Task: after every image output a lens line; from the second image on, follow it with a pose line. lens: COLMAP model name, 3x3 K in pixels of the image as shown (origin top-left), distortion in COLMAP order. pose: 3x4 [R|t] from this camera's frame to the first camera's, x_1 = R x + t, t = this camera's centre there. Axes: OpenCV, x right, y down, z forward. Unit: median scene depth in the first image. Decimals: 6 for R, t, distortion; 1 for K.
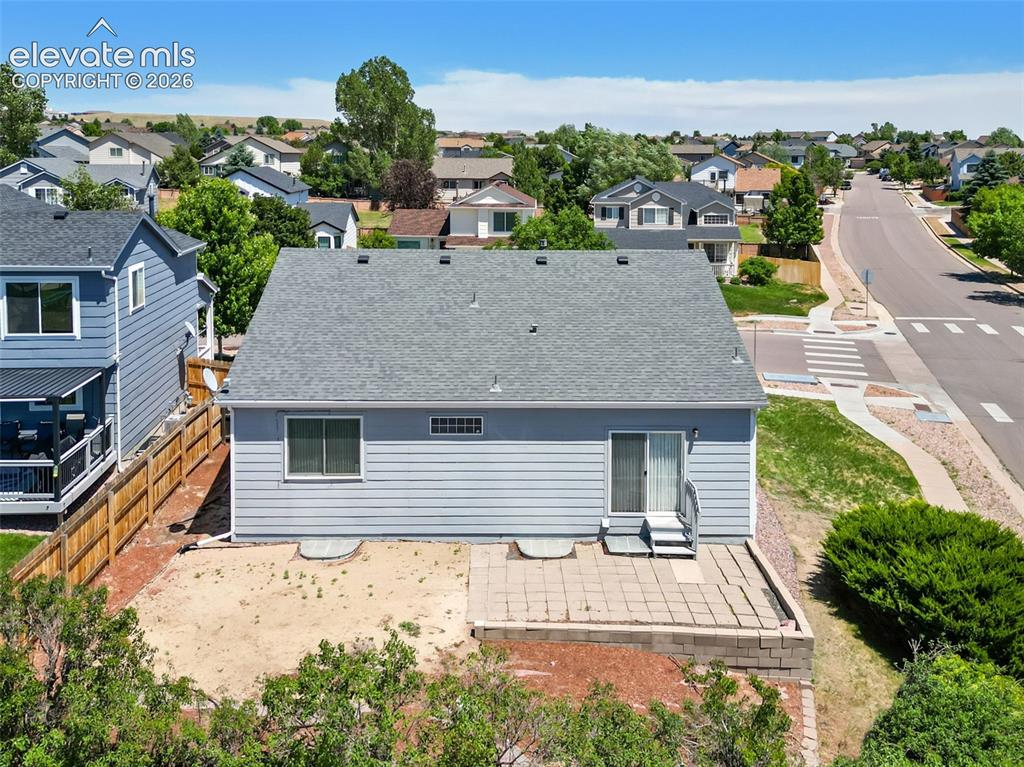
lens RADIAL K [[921.9, 0, 511.0], [0, 921.9, 350.2], [0, 0, 1]] dist [0.026672, -0.008371]
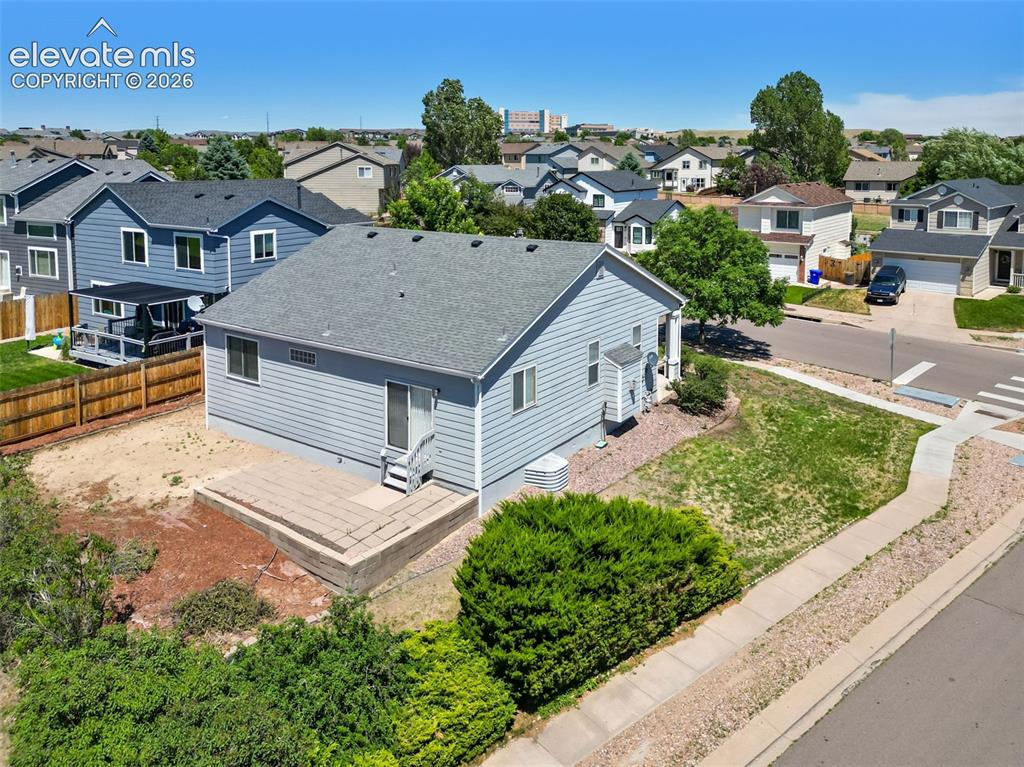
lens RADIAL K [[749.8, 0, 511.0], [0, 749.8, 327.3], [0, 0, 1]] dist [0.110049, -0.174839]
pose [[0.803662, 0.121654, -0.582518, 0.782989], [-0.118077, 0.992017, 0.044271, -0.043628], [0.583253, 0.033203, 0.811611, 0.263089]]
